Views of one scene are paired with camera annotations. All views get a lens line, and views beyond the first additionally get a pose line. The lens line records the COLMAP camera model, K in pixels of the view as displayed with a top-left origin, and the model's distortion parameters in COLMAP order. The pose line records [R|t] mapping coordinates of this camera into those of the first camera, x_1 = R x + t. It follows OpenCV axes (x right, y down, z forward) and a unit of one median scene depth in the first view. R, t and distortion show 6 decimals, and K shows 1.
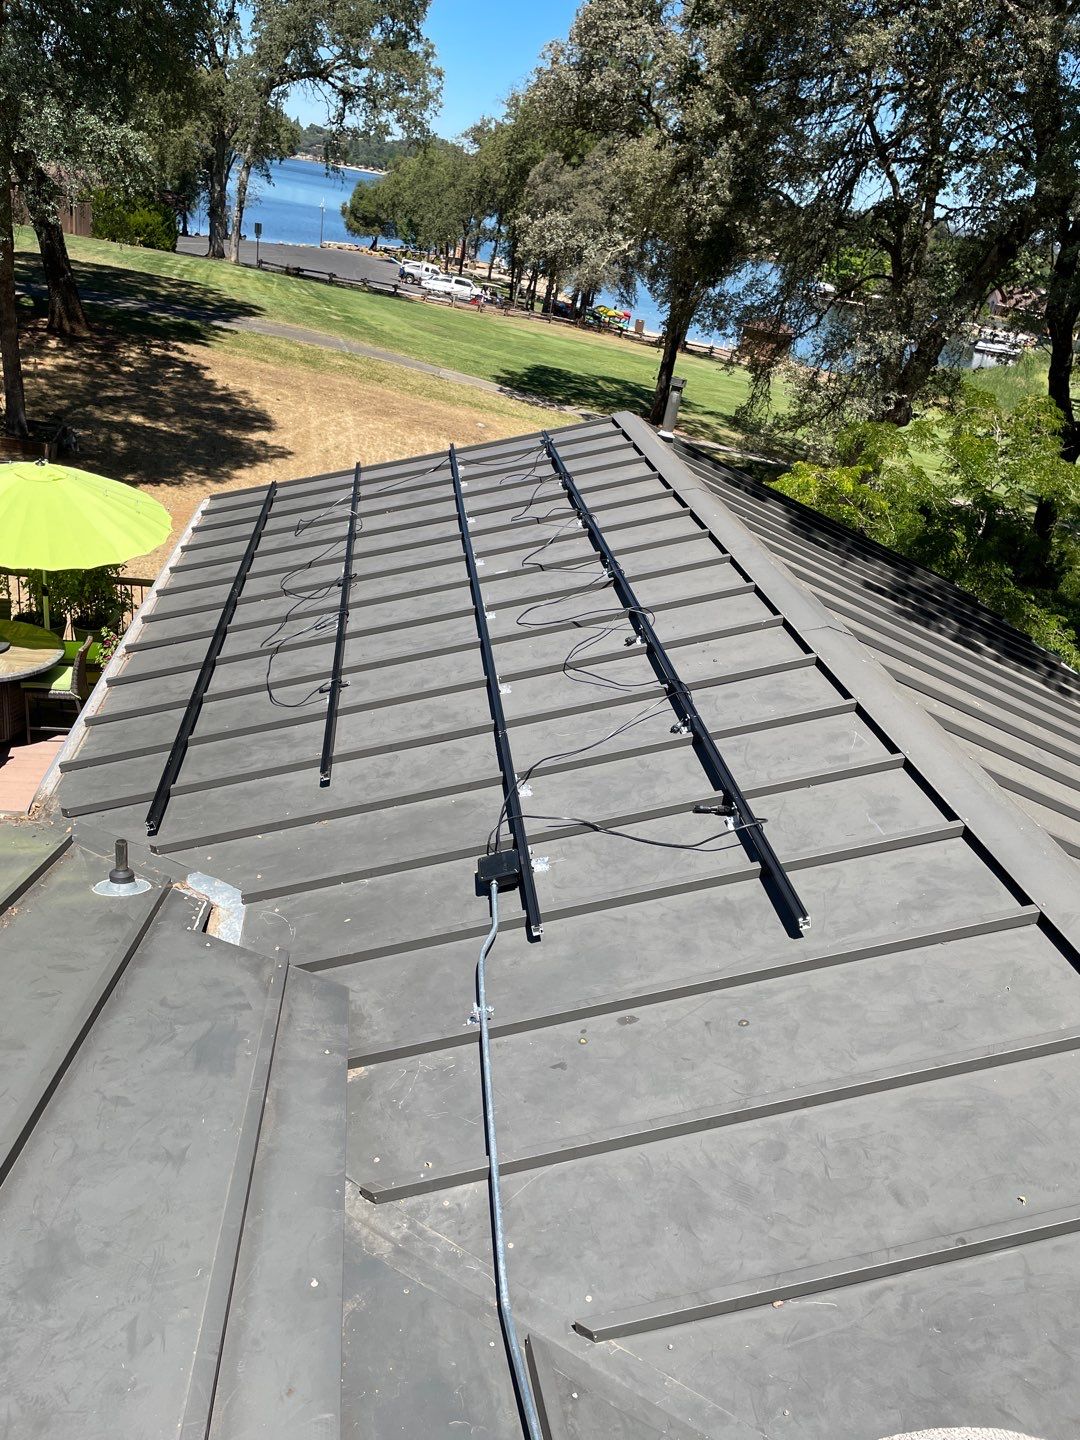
lens RADIAL K [[1136.3, 0, 548.5], [0, 1136.3, 720.3], [0, 0, 1]] dist [0.091709, -0.124569]
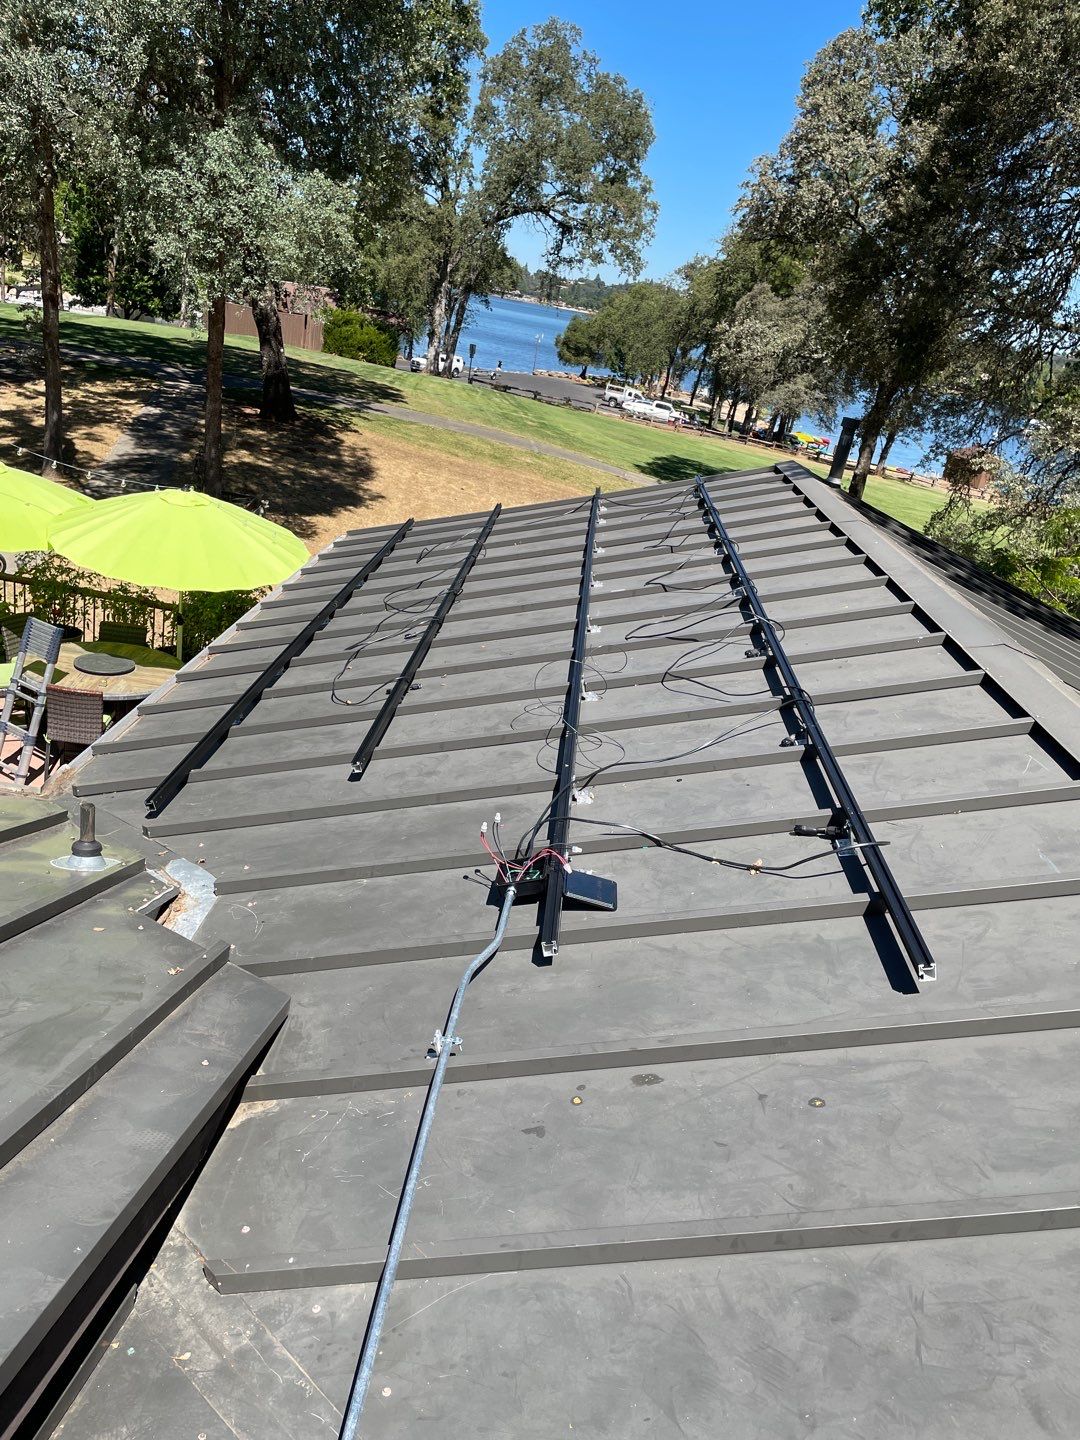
lens RADIAL K [[1123.3, 0, 540.0], [0, 1123.3, 720.0], [0, 0, 1]] dist [0.098768, -0.137102]
pose [[0.983275, 0.071182, -0.167640, 0.076084], [-0.088670, 0.991104, -0.099254, 0.088192], [0.159083, 0.112458, 0.980839, 0.215881]]
